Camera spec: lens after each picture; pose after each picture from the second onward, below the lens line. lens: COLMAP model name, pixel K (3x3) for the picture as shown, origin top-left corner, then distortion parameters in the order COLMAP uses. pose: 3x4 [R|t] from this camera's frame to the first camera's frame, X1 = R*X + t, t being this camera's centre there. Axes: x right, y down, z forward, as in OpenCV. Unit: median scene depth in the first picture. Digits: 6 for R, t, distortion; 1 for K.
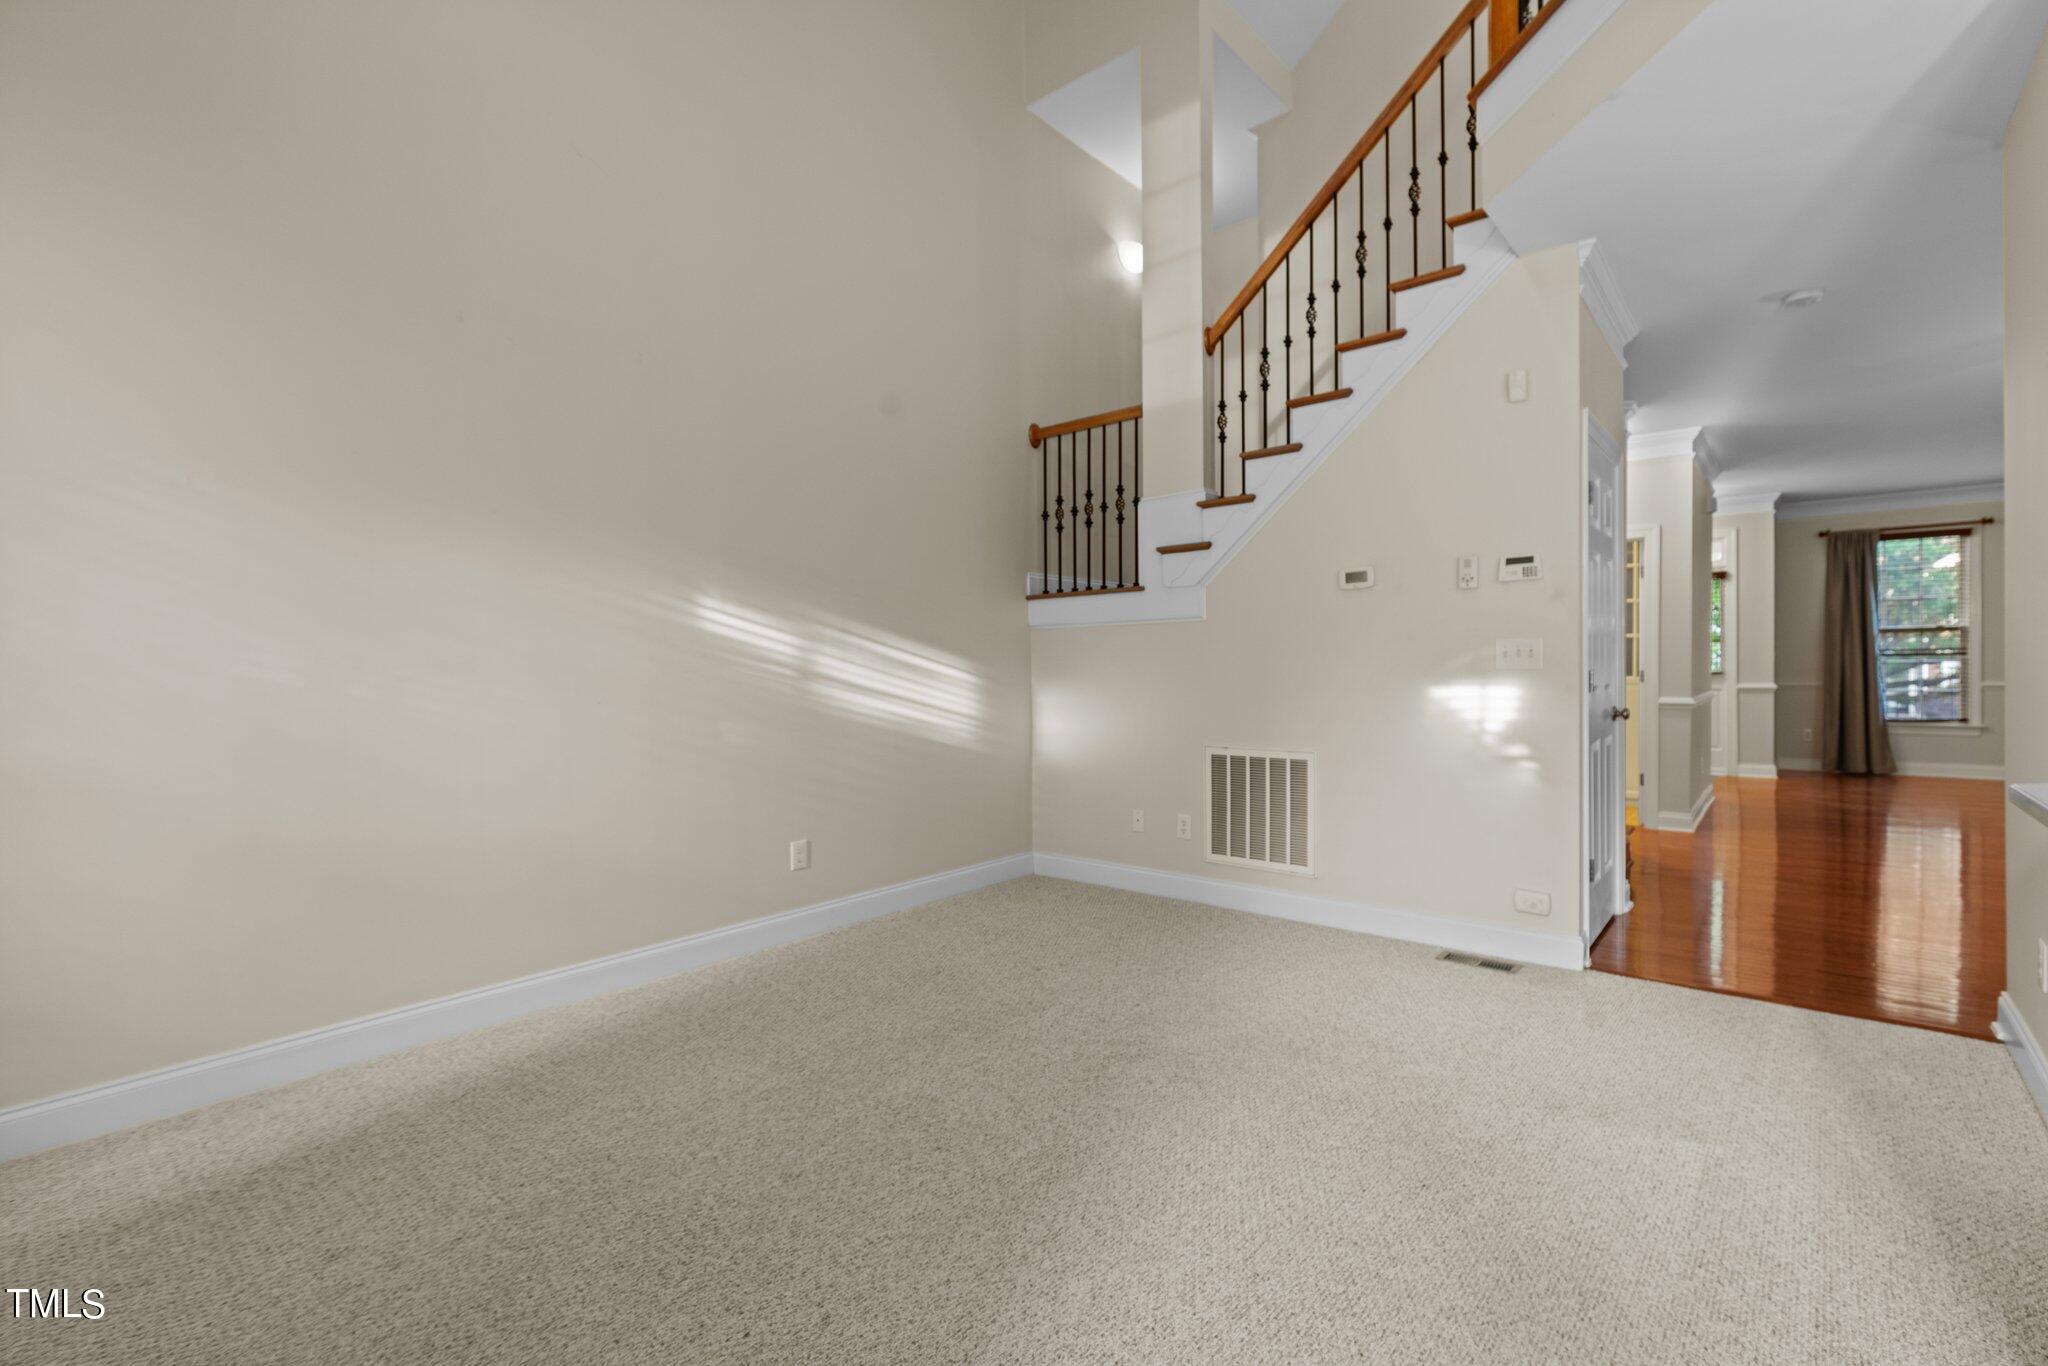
lens RADIAL K [[918.2, 0, 1030.4], [0, 918.2, 671.0], [0, 0, 1]] dist [0.001381, 0.000346]
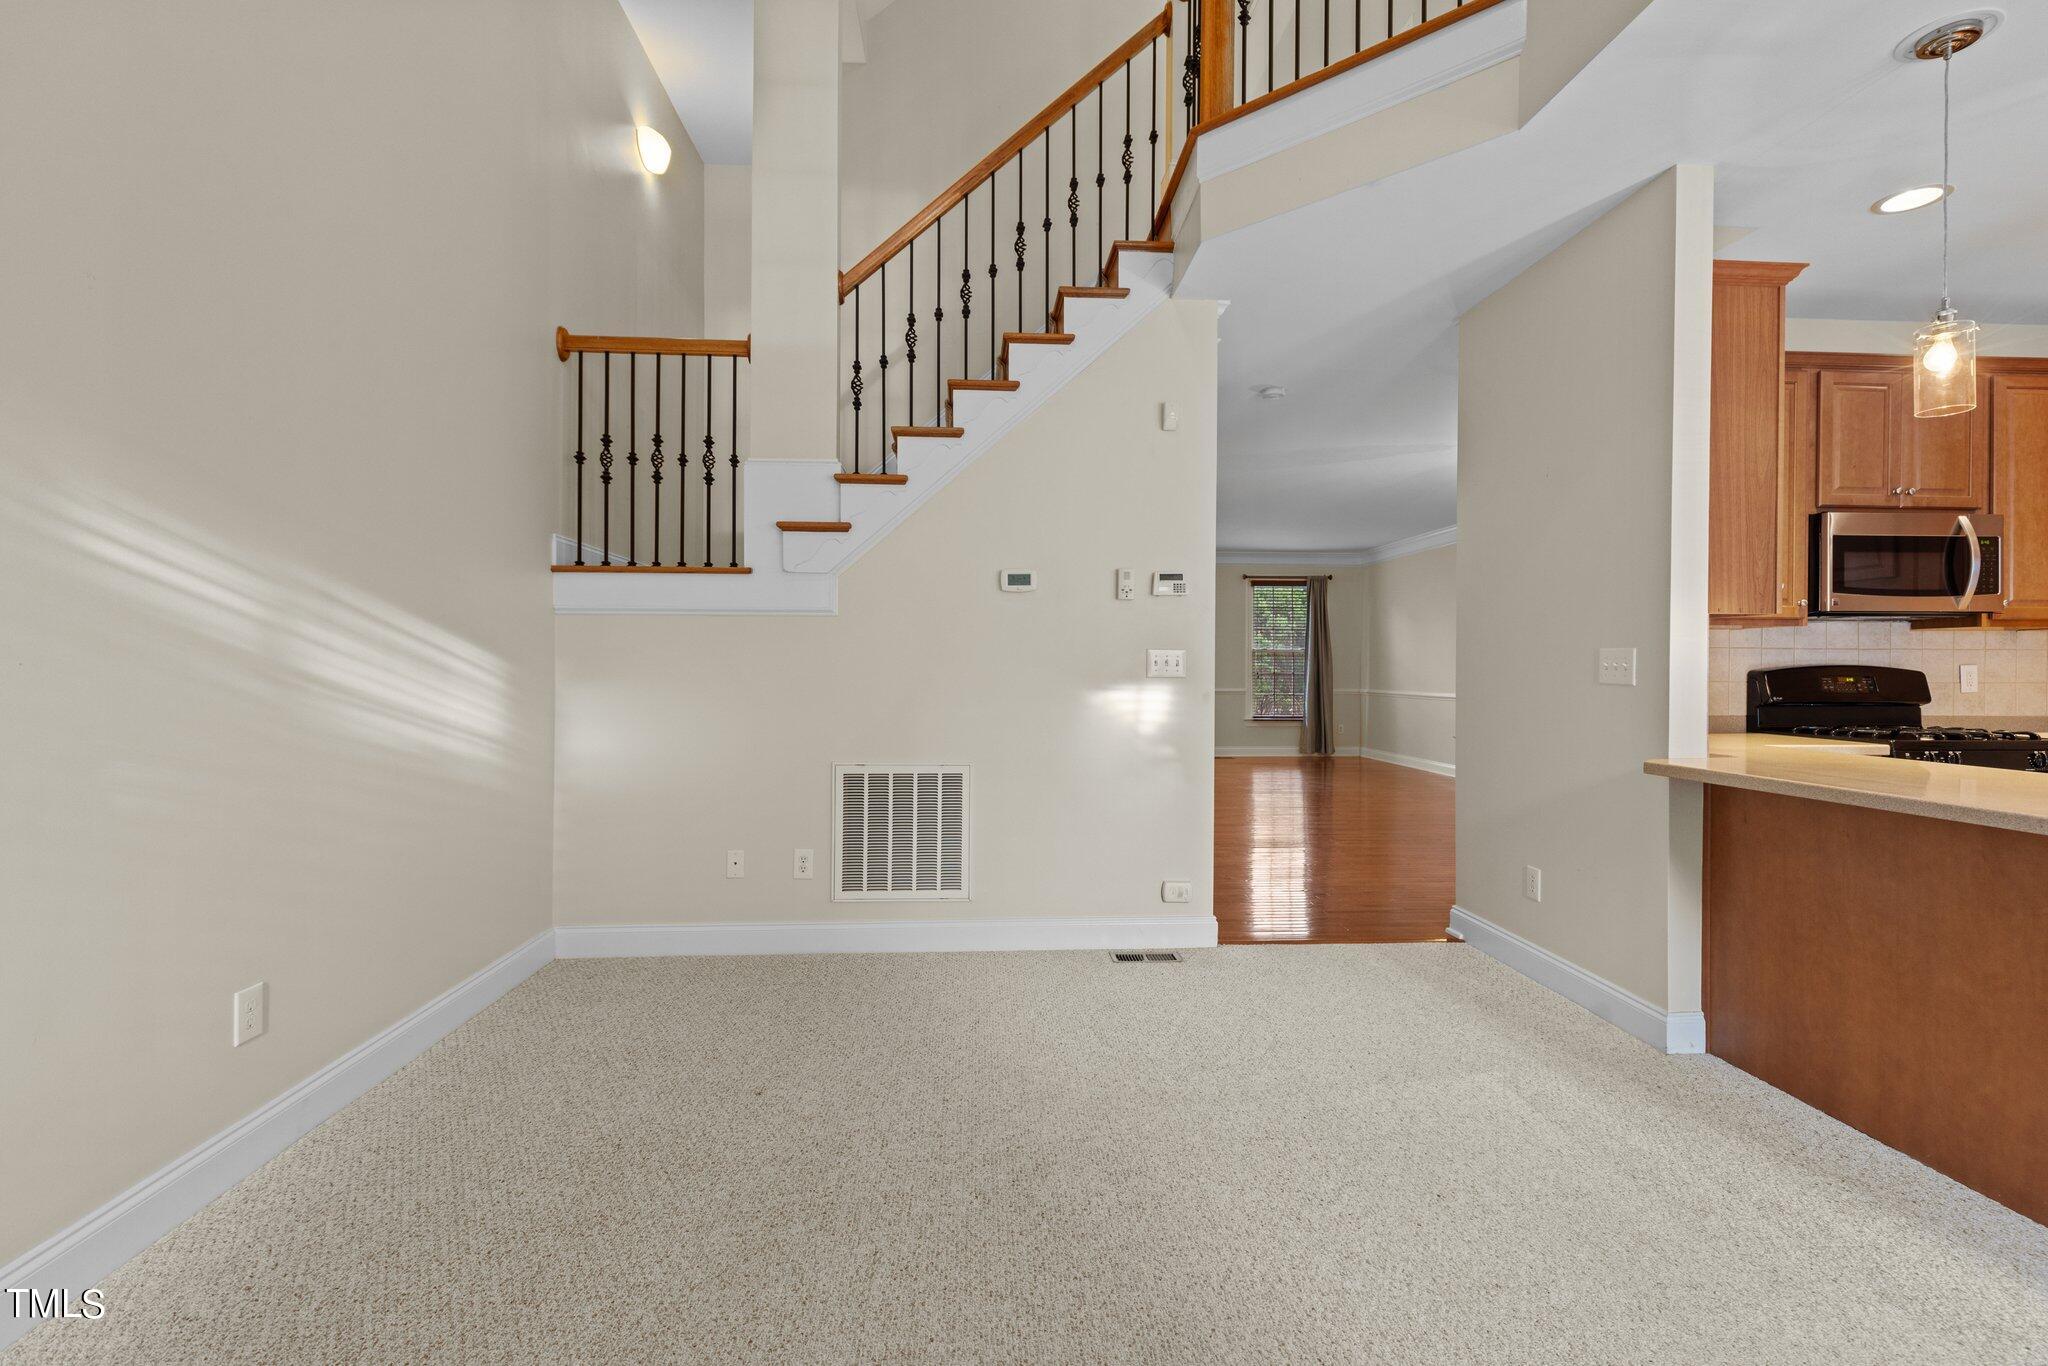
lens RADIAL K [[923.6, 0, 1023.6], [0, 923.6, 665.8], [0, 0, 1]] dist [0.021185, -0.008739]
pose [[0.715679, 0.018921, 0.698173, -0.283536], [-0.010261, 0.999810, -0.016578, 0.003659], [-0.698354, 0.004701, 0.715737, 0.275209]]
